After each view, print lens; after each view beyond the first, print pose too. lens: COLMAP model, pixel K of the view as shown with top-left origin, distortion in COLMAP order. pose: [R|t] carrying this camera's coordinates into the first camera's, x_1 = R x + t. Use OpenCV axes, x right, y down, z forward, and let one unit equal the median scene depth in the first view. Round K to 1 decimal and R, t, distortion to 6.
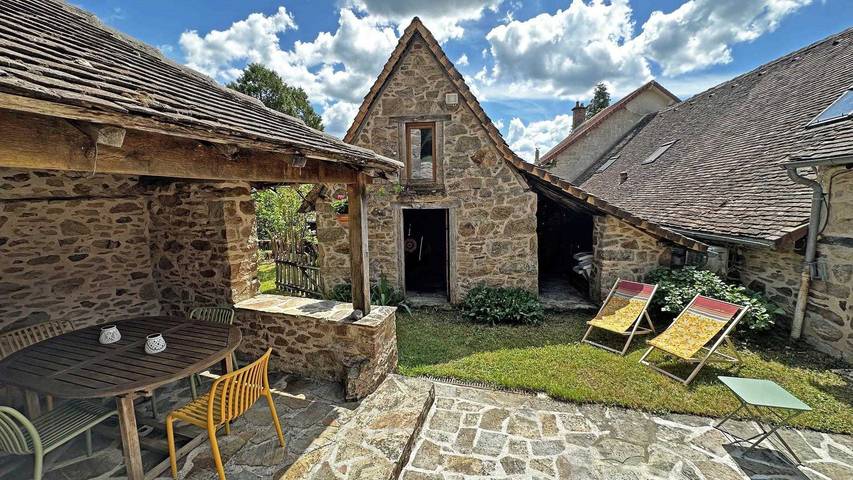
lens RADIAL K [[339.8, 0, 426.5], [0, 339.8, 240.0], [0, 0, 1]] dist [-0.001931, 0.000099]
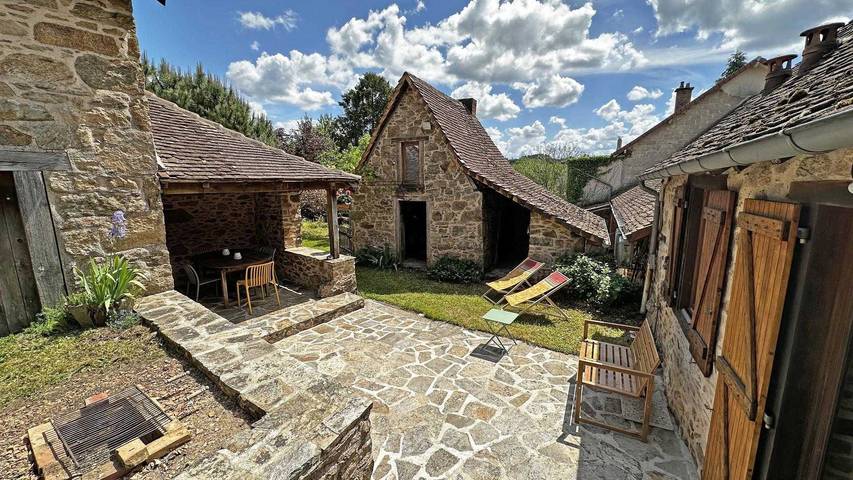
lens RADIAL K [[339.8, 0, 426.5], [0, 339.8, 240.0], [0, 0, 1]] dist [-0.001931, 0.000099]
pose [[0.938390, 0.070981, -0.338210, 0.619082], [-0.054853, 0.996865, 0.057020, -0.011811], [0.341197, -0.034955, 0.939342, -0.397537]]
